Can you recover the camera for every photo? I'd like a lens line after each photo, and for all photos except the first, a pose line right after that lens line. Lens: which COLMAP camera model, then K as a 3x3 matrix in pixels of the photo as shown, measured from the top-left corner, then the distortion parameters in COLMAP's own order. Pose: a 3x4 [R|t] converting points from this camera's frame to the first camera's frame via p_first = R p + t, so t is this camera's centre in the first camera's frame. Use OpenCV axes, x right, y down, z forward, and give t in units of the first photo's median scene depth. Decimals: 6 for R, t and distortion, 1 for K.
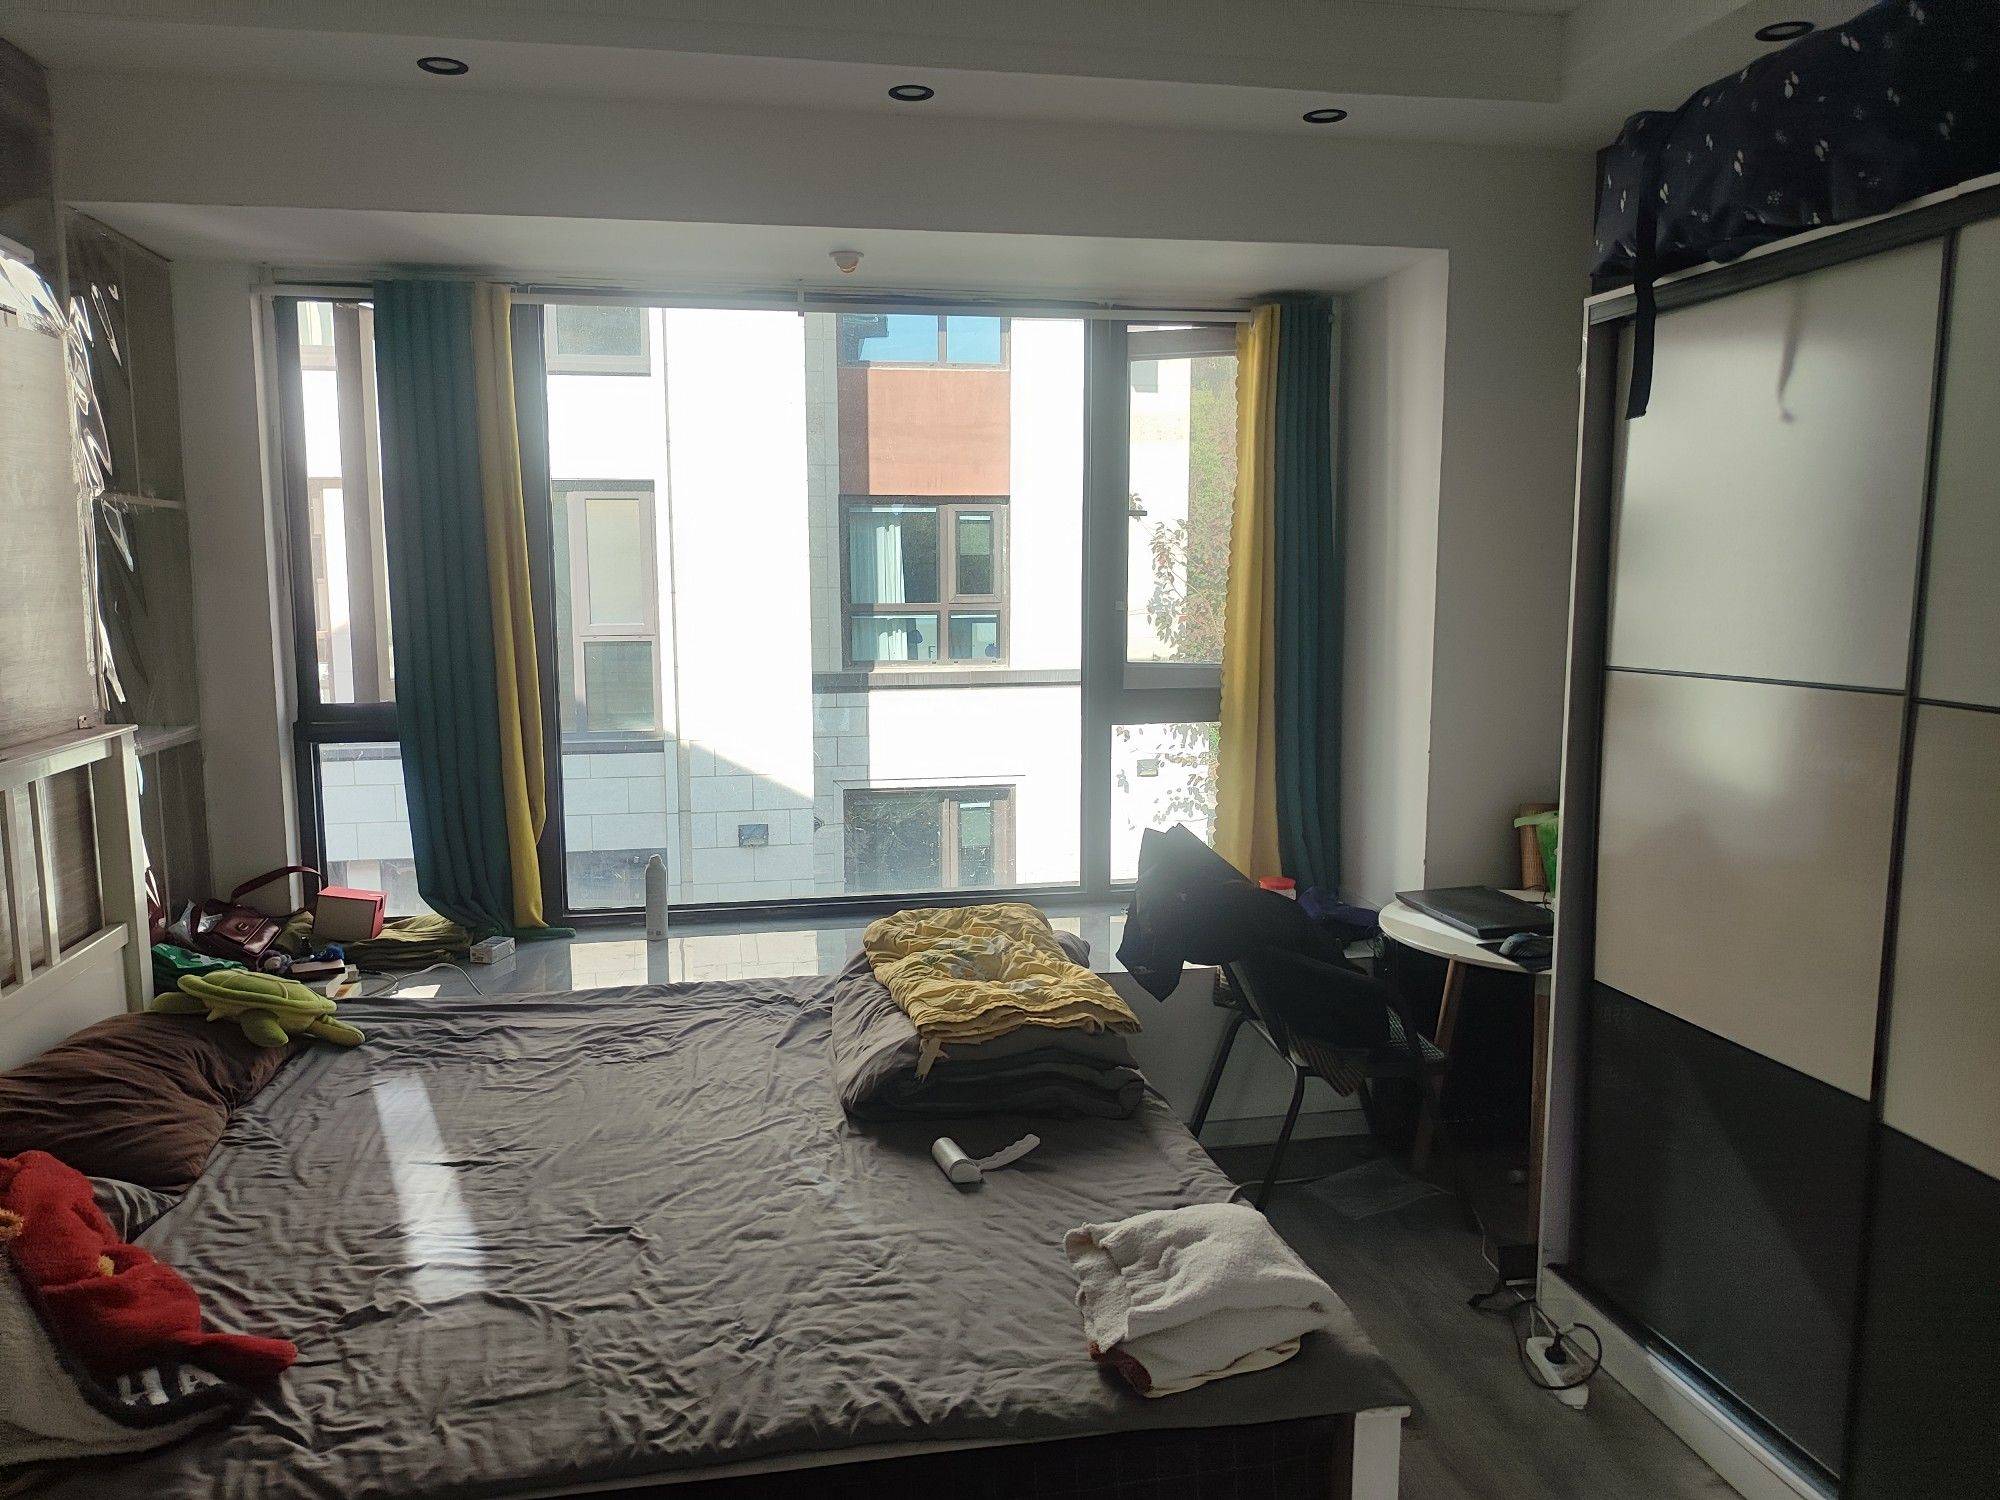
lens RADIAL K [[1440.7, 0, 1000.0], [0, 1440.7, 750.0], [0, 0, 1]] dist [0.003049, -0.002902]
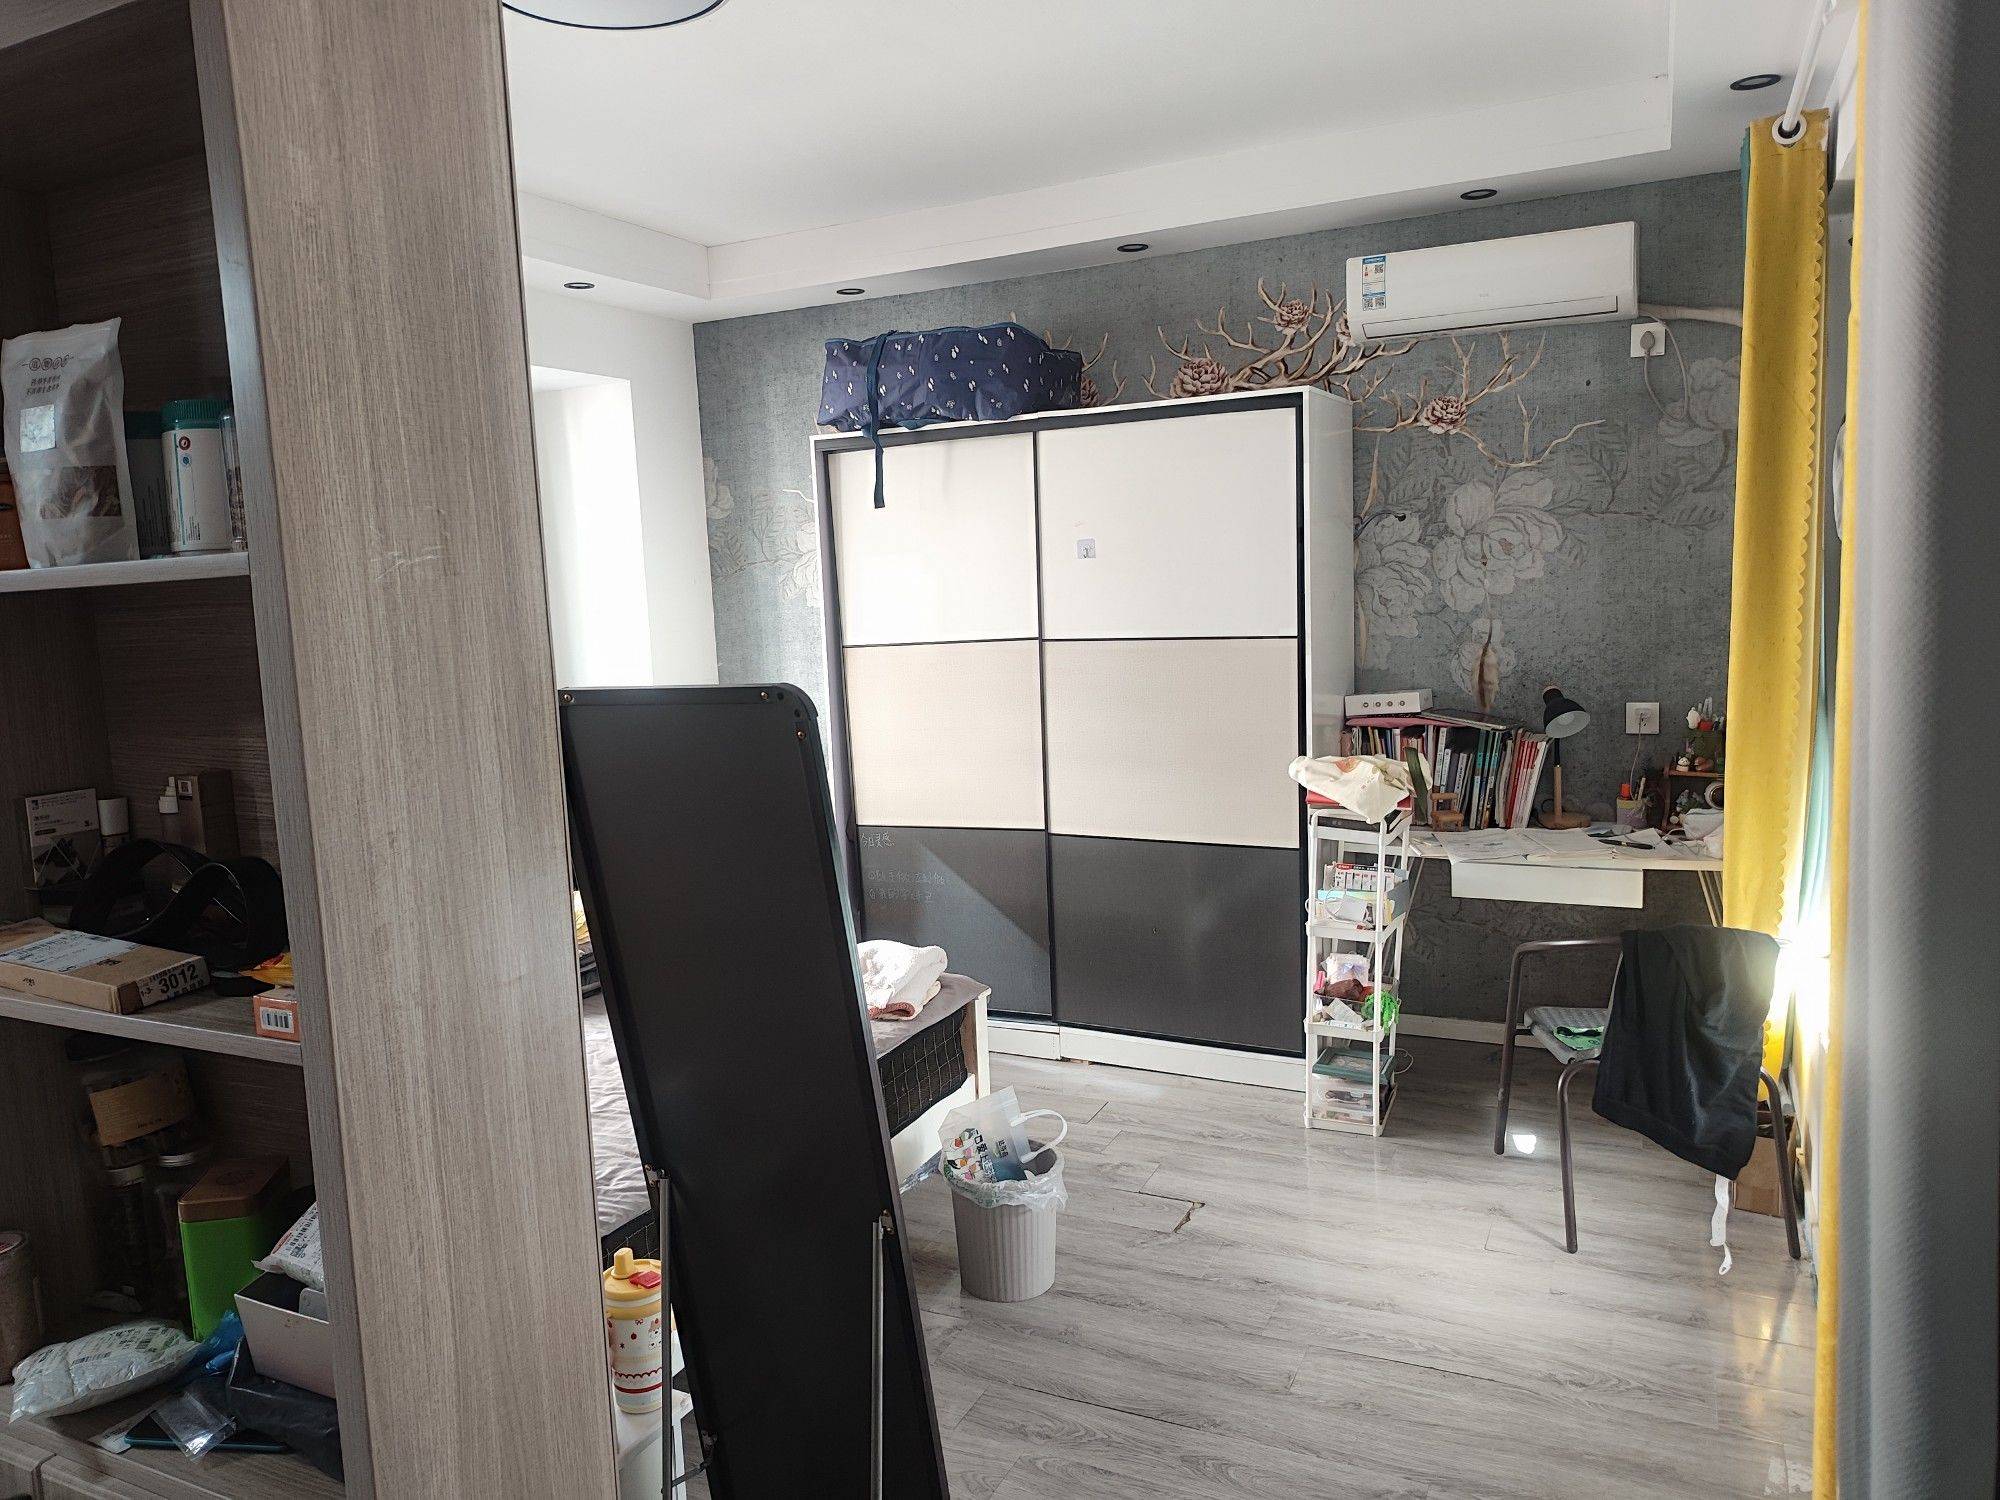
lens RADIAL K [[1407.6, 0, 994.7], [0, 1407.6, 762.7], [0, 0, 1]] dist [0.007663, -0.002724]
pose [[0.603558, -0.116024, 0.788832, -1.024324], [0.134409, 0.990002, 0.042773, 0.044600], [-0.785909, 0.080210, 0.613118, -0.231552]]
